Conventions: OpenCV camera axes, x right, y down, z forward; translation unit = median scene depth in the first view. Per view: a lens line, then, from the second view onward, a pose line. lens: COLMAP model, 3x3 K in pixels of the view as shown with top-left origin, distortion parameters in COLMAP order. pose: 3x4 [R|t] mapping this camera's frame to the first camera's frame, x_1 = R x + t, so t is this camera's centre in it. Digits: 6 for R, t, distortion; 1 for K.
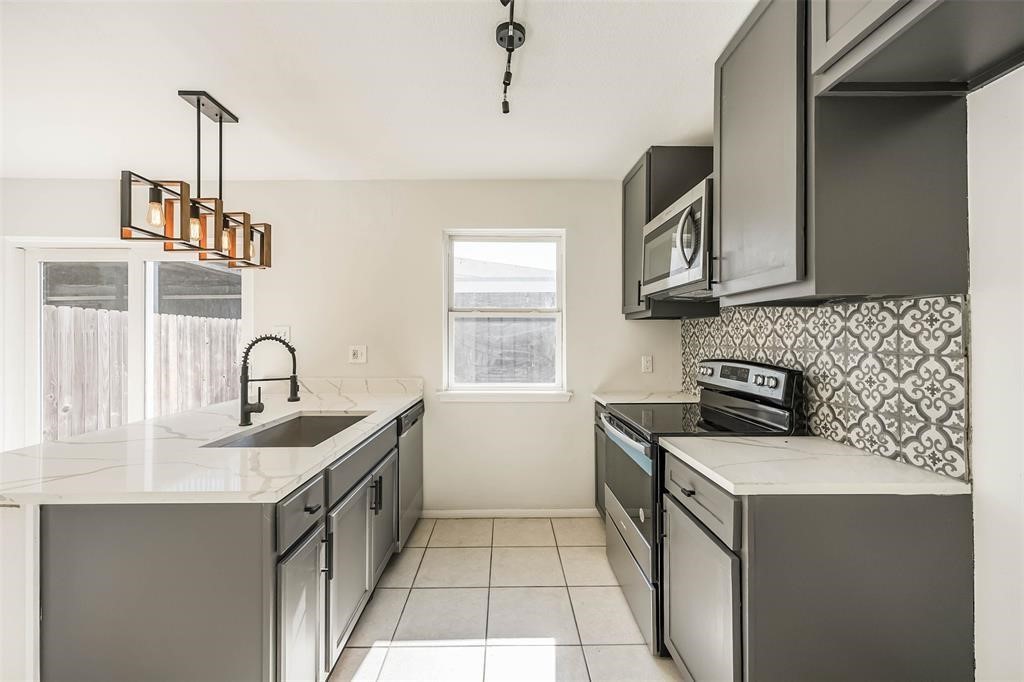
lens RADIAL K [[405.2, 0, 512.0], [0, 405.2, 340.2], [0, 0, 1]] dist [0.021743, 0.001784]
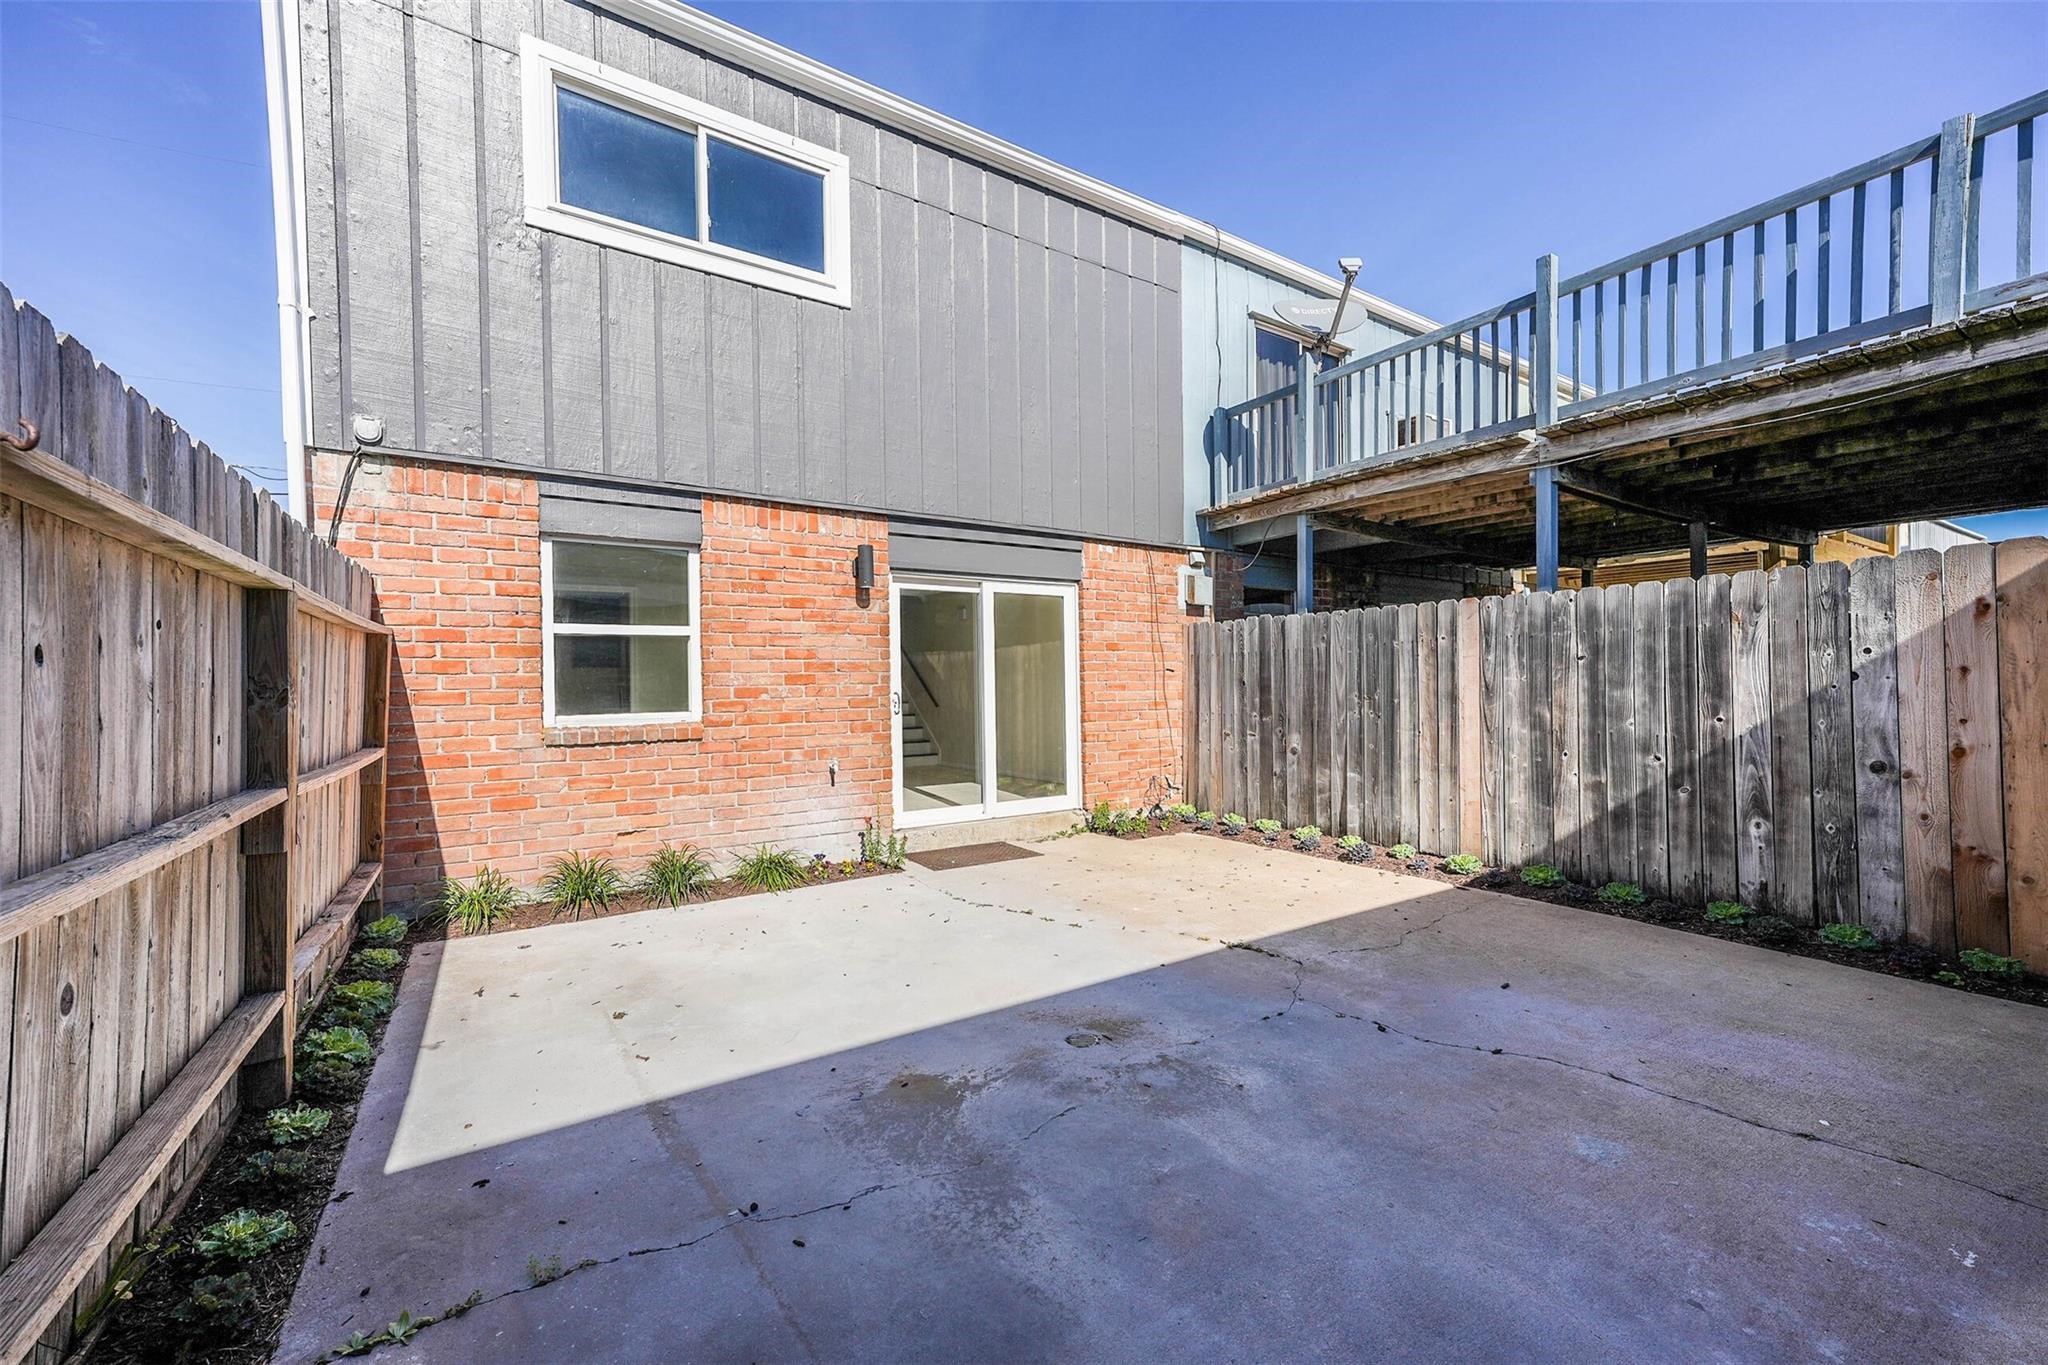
lens RADIAL K [[810.4, 0, 1025.0], [0, 810.4, 681.6], [0, 0, 1]] dist [0.021743, 0.001784]
pose [[-0.850392, 0.003949, -0.526136, 0.081985], [0.005779, 0.999982, -0.001835, 0.028700], [0.526119, -0.004601, -0.850399, 1.432048]]
